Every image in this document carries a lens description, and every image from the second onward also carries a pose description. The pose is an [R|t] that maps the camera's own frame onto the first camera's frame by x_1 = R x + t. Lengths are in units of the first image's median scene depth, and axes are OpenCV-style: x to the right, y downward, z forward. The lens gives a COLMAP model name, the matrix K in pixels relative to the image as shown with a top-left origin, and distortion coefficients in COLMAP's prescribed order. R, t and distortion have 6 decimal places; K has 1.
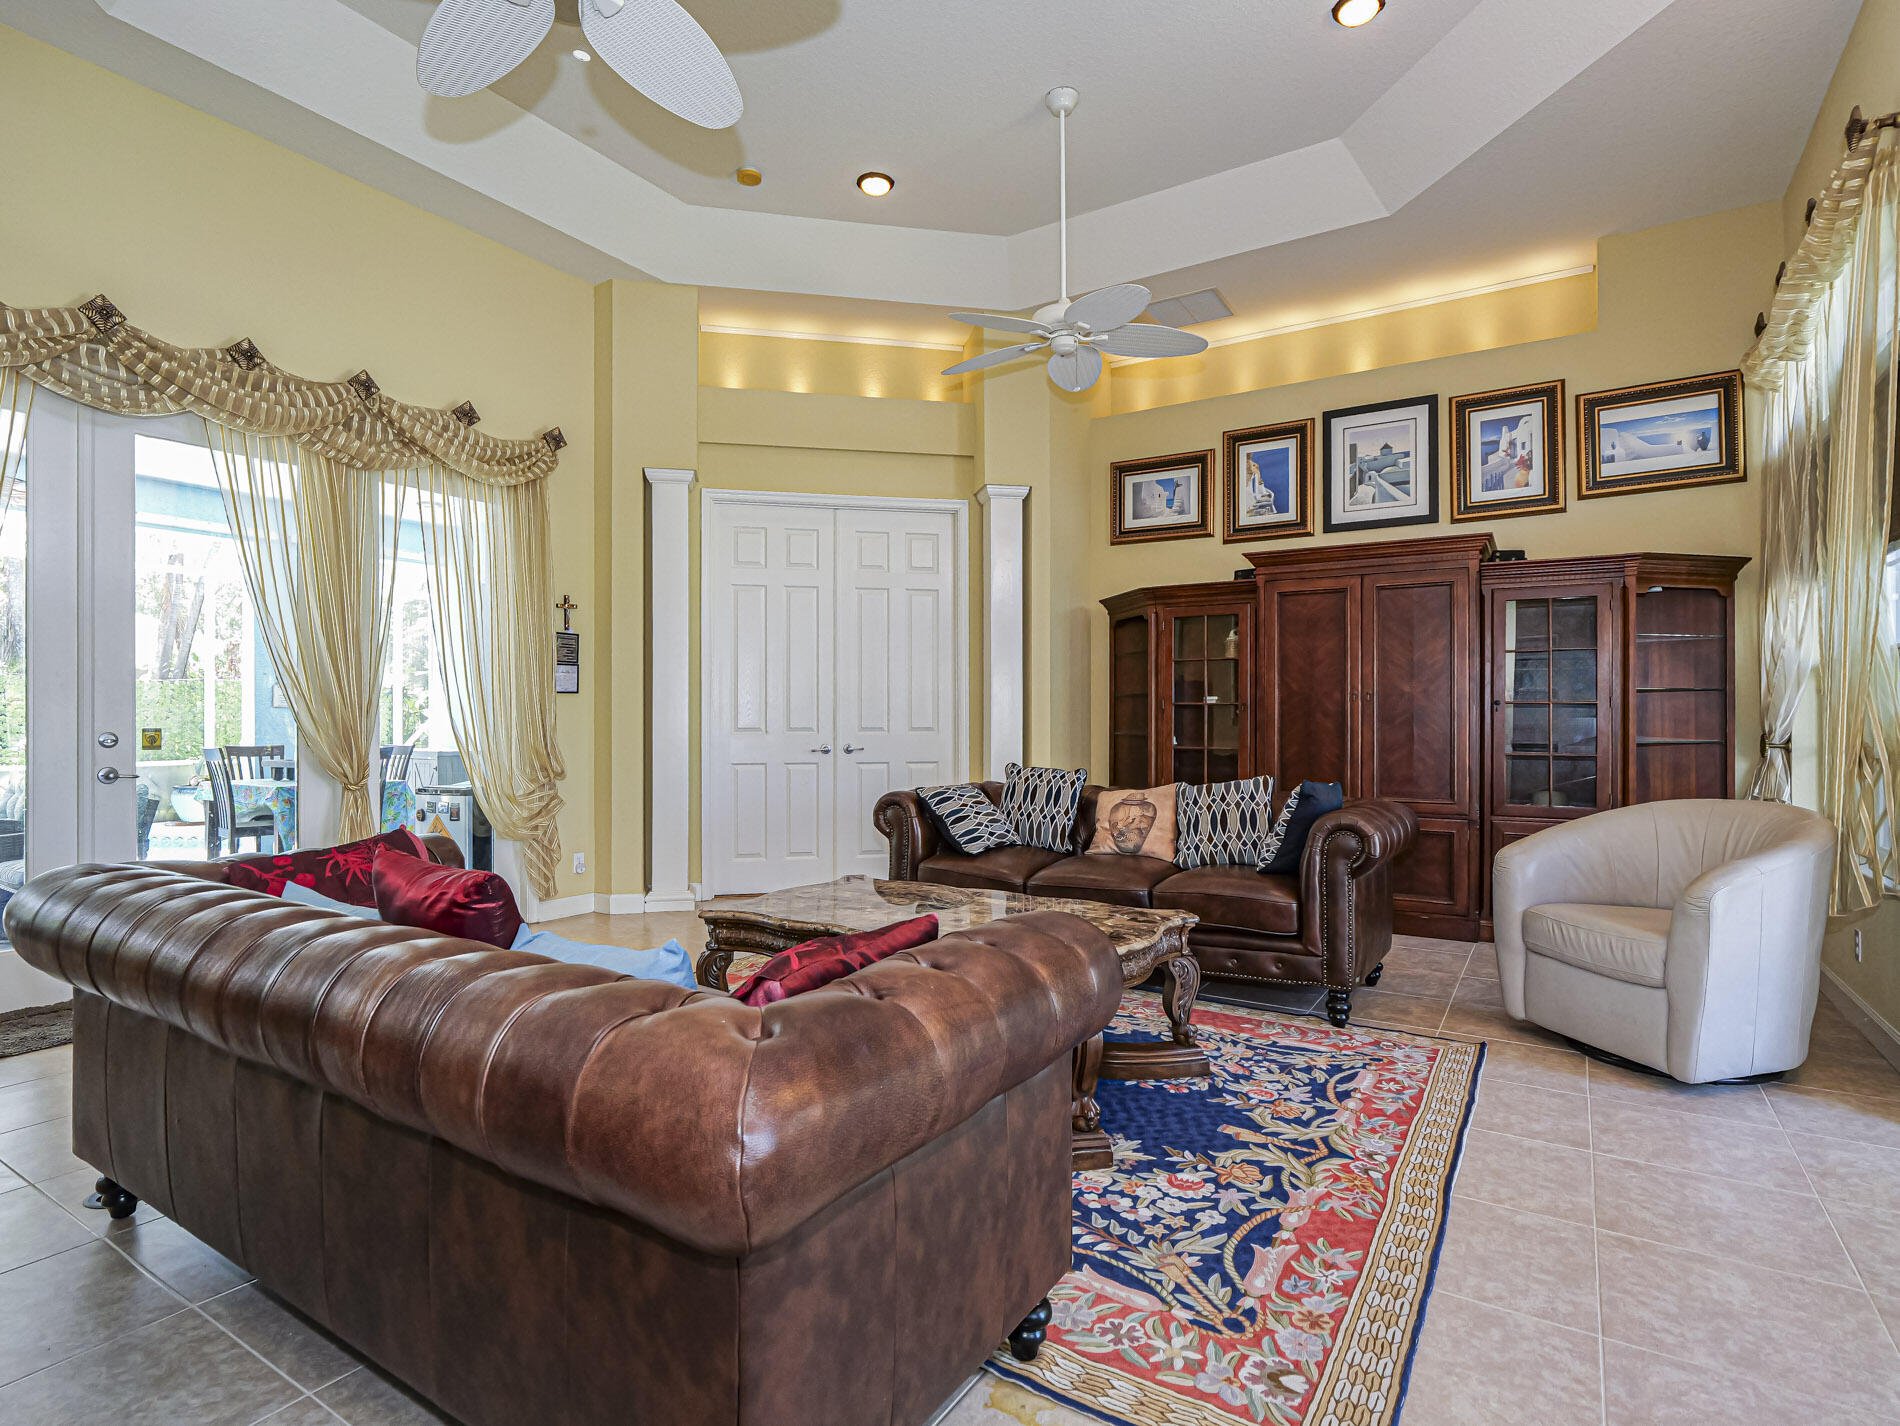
lens RADIAL K [[981.5, 0, 956.6], [0, 981.5, 721.5], [0, 0, 1]] dist [0.001180, -0.000530]
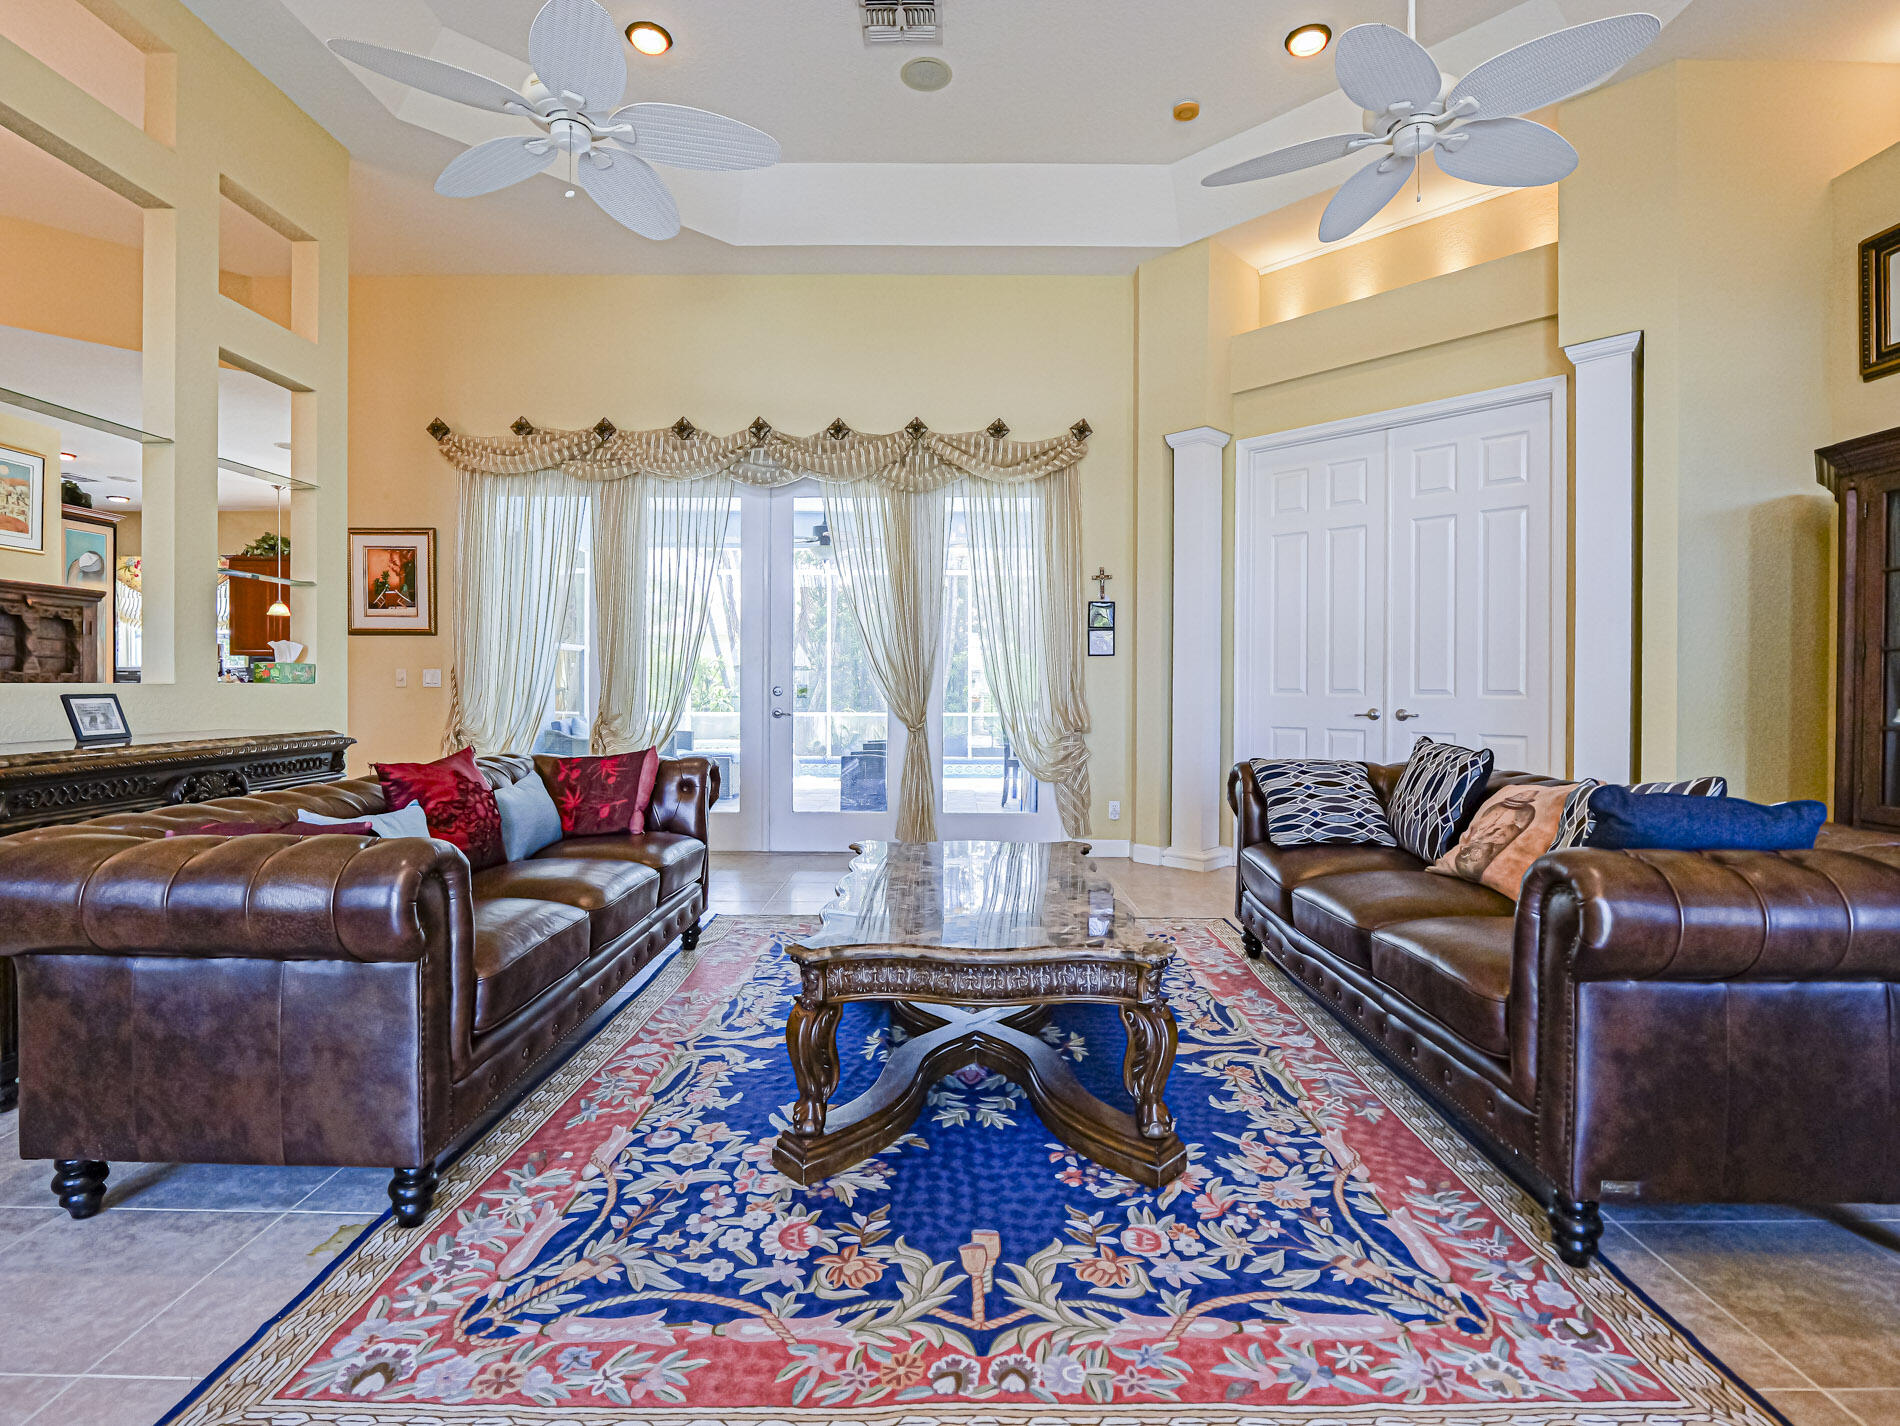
lens RADIAL K [[918.8, 0, 950.0], [0, 918.8, 713.0], [0, 0, 1]] dist [-0.012099, -0.000584]
pose [[0.529124, 0.027838, -0.848088, 0.582487], [-0.005515, 0.999553, 0.029369, 0.008836], [0.848526, -0.010863, 0.529041, 0.445770]]
